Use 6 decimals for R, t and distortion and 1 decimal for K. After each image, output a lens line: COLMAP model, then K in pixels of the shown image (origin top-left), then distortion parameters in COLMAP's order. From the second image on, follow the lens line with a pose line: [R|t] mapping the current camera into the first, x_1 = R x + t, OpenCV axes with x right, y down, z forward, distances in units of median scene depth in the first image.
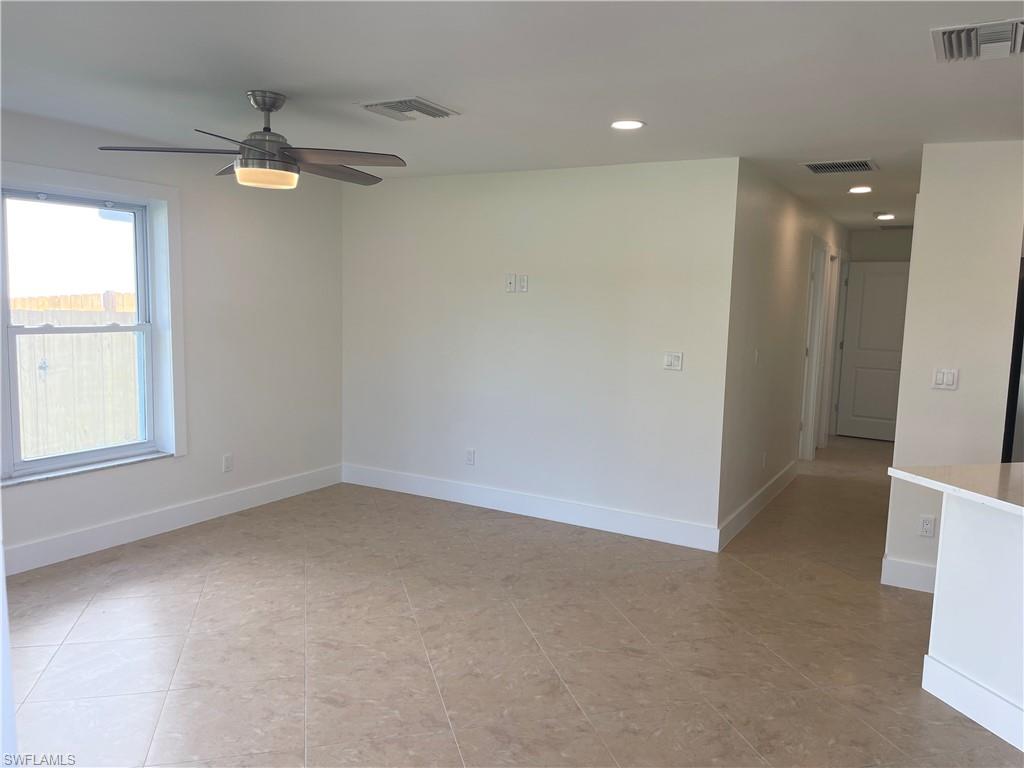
lens RADIAL K [[776.5, 0, 509.3], [0, 776.5, 386.1], [0, 0, 1]] dist [0.075199, -0.093763]
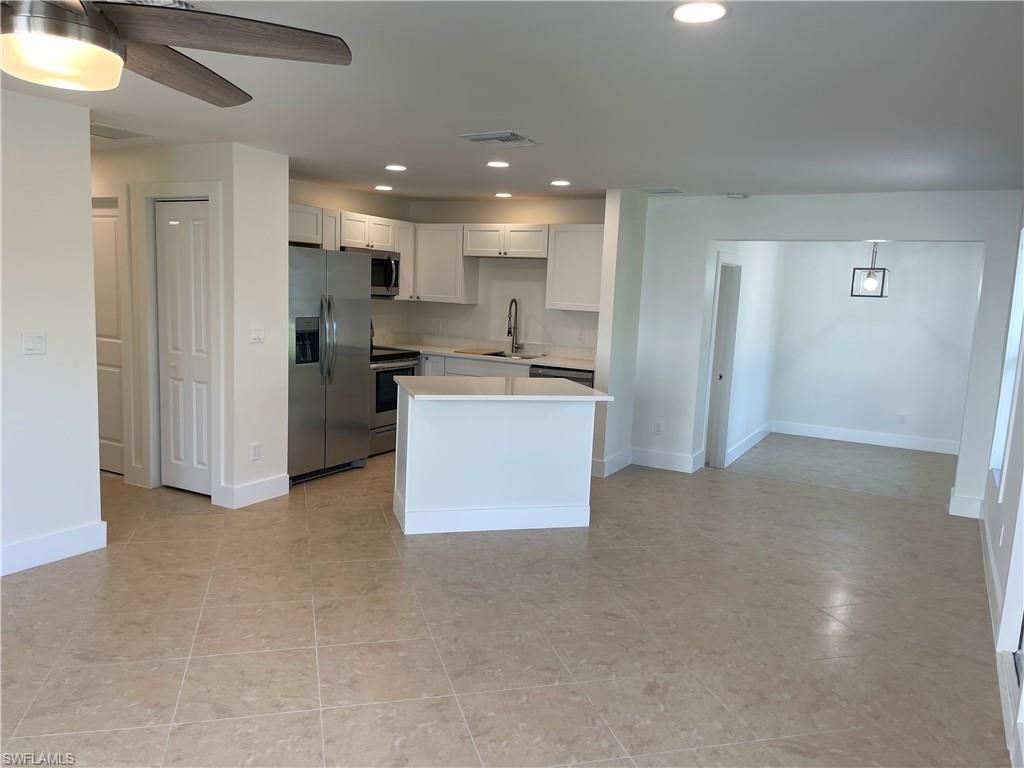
lens RADIAL K [[776.5, 0, 505.6], [0, 776.5, 393.7], [0, 0, 1]] dist [0.075199, -0.093763]
pose [[-0.014174, -0.165616, 0.986088, -0.782590], [0.069313, 0.983652, 0.166204, -0.105892], [-0.997494, 0.070704, -0.002463, 0.661582]]
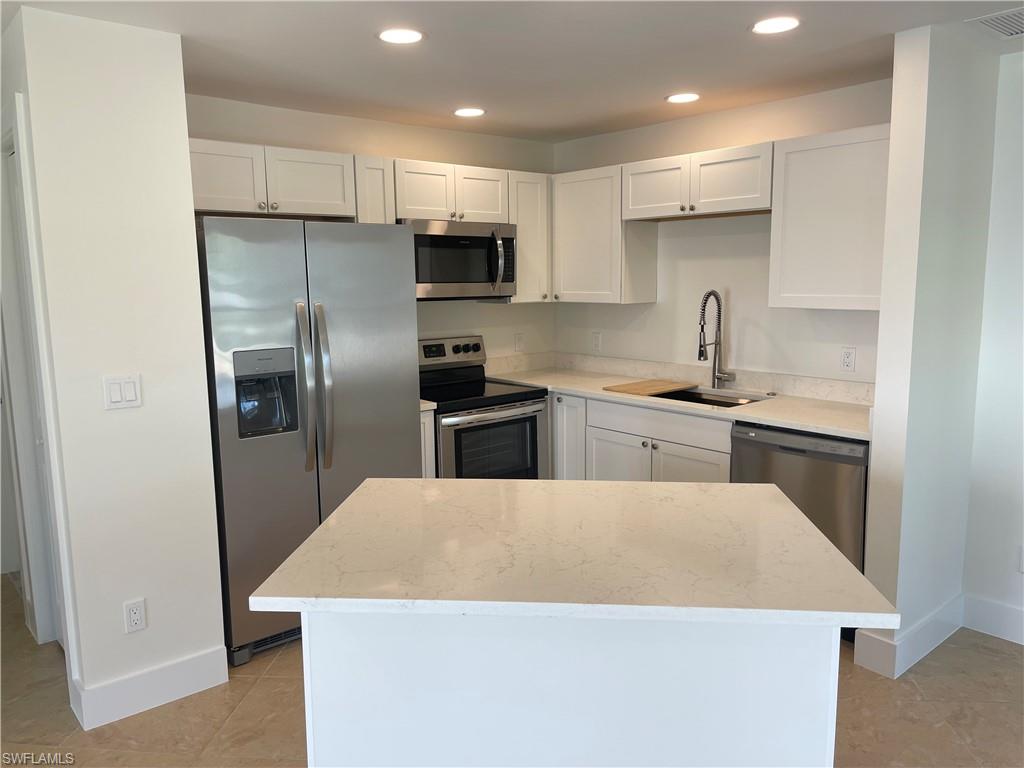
lens RADIAL K [[776.5, 0, 507.0], [0, 776.5, 386.3], [0, 0, 1]] dist [0.075199, -0.093763]
pose [[0.336231, -0.166962, 0.926862, 0.063736], [0.128864, 0.983059, 0.130338, -0.062302], [-0.932922, 0.075616, 0.352050, 0.516079]]
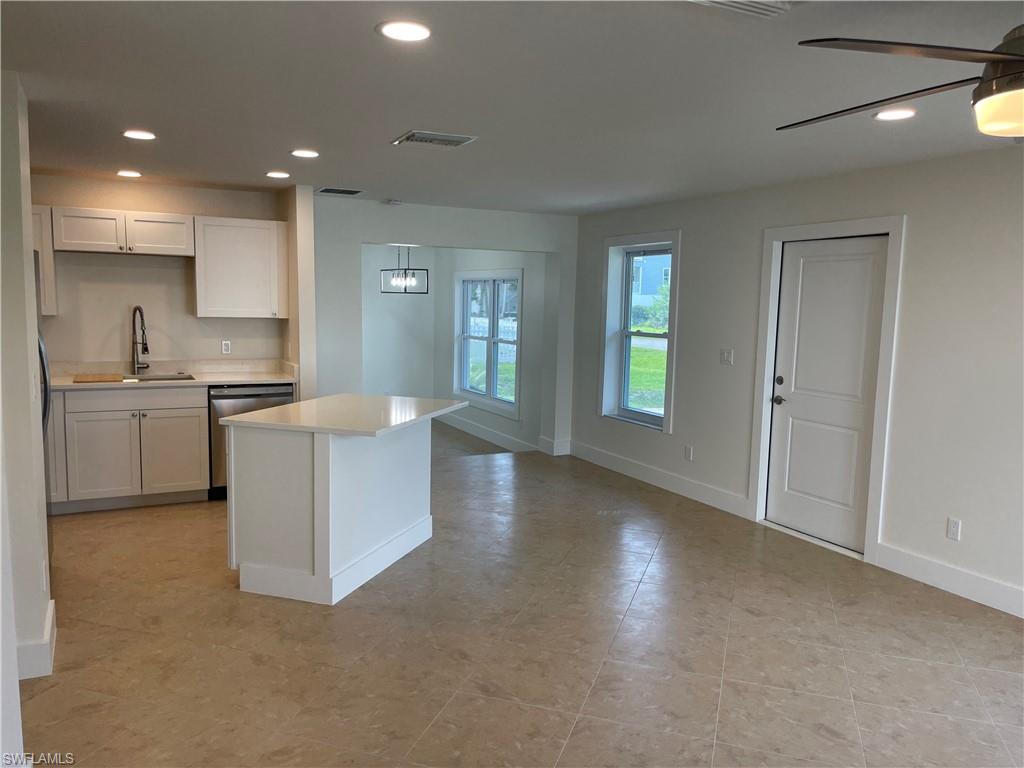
lens RADIAL K [[776.5, 0, 508.0], [0, 776.5, 392.6], [0, 0, 1]] dist [0.075199, -0.093763]
pose [[-0.836765, -0.110876, 0.536219, -0.285488], [0.018997, 0.972816, 0.230798, -0.191946], [-0.547233, 0.203310, -0.811912, 1.502893]]
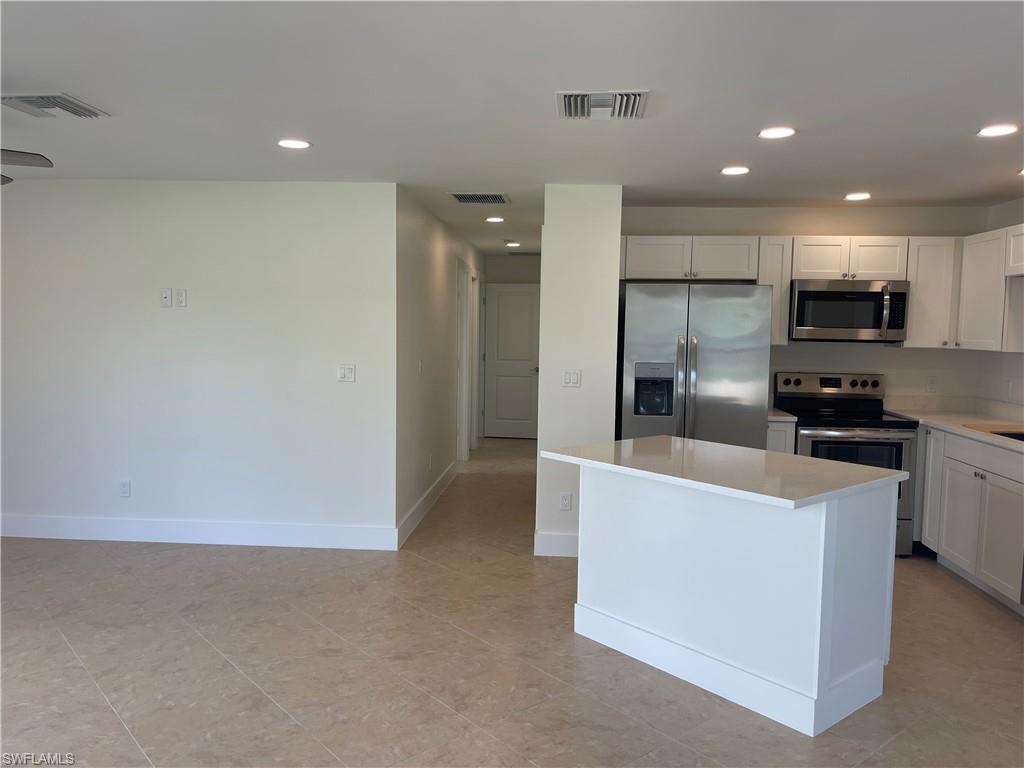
lens RADIAL K [[776.5, 0, 512.8], [0, 776.5, 385.4], [0, 0, 1]] dist [0.075199, -0.093763]
pose [[0.900529, -0.046379, 0.432315, -0.051716], [0.057812, 0.998238, -0.013333, 0.014264], [-0.430935, 0.037000, 0.901624, -0.043668]]
